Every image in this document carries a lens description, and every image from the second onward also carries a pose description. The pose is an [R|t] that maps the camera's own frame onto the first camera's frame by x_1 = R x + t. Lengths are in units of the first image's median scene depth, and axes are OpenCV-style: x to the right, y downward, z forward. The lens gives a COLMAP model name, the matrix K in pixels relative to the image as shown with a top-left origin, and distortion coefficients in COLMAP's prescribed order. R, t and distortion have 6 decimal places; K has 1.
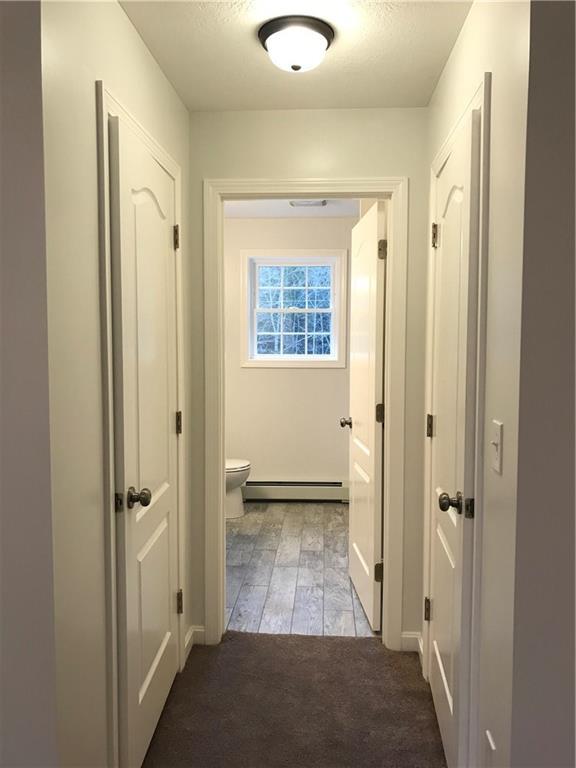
lens RADIAL K [[640.9, 0, 287.6], [0, 640.9, 384.8], [0, 0, 1]] dist [0.002372, 0.000224]
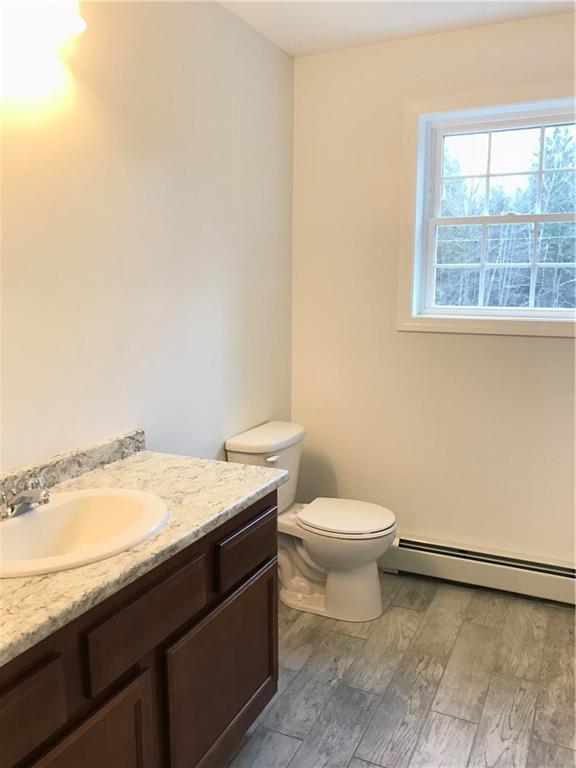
lens RADIAL K [[640.9, 0, 288.2], [0, 640.9, 380.8], [0, 0, 1]] dist [0.002372, 0.000224]
pose [[0.926404, 0.051015, -0.373060, 0.049520], [-0.021340, 0.996300, 0.083250, -0.030855], [0.375926, -0.069162, 0.924065, 0.514003]]
